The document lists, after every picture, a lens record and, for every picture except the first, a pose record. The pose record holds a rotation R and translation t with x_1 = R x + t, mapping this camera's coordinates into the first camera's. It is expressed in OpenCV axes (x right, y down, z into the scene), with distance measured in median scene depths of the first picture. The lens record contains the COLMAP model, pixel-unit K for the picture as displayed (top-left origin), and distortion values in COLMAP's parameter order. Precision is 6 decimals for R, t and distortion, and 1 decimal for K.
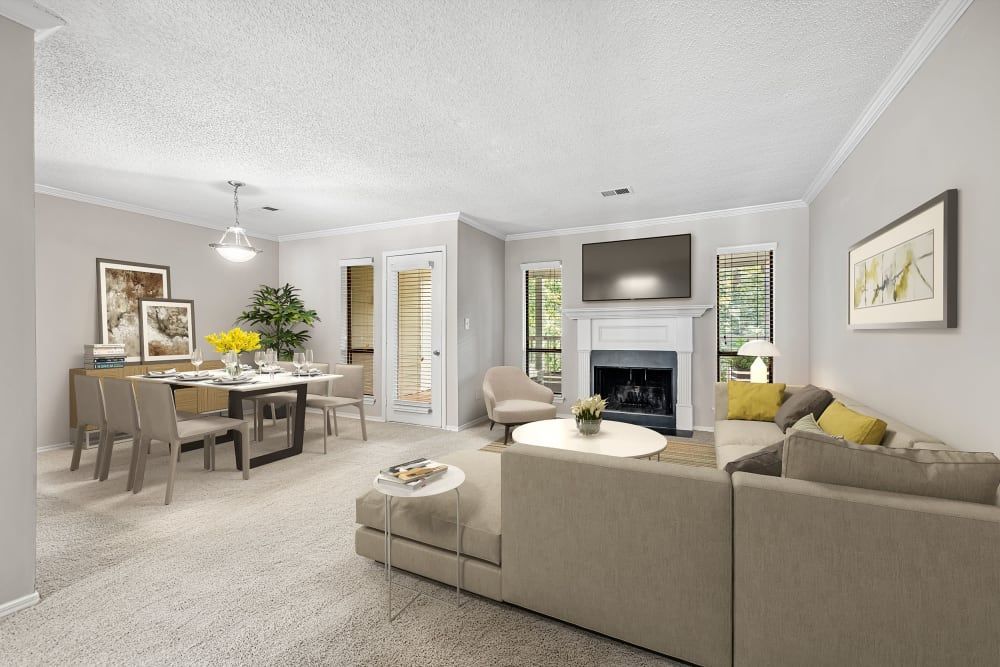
lens RADIAL K [[412.8, 0, 498.4], [0, 412.8, 332.4], [0, 0, 1]] dist [0.000272, 0.000042]
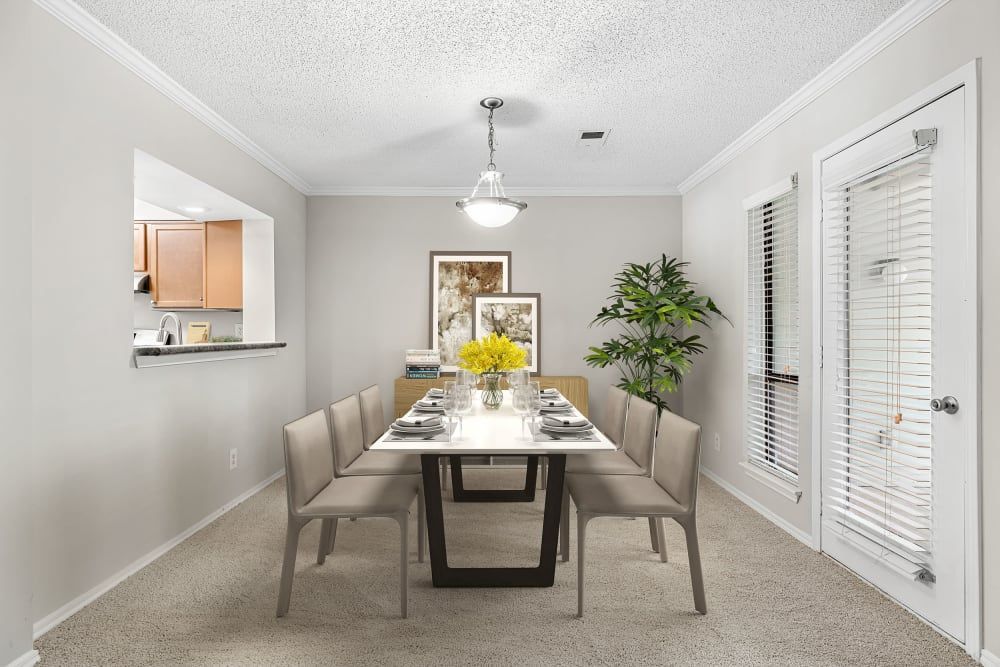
lens RADIAL K [[528.1, 0, 497.4], [0, 528.1, 328.1], [0, 0, 1]] dist [0.002516, 0.001096]
pose [[0.432531, -0.005501, -0.901602, 0.090426], [-0.007646, 0.999923, -0.009769, -0.006101], [0.901587, 0.011119, 0.432456, 0.584944]]
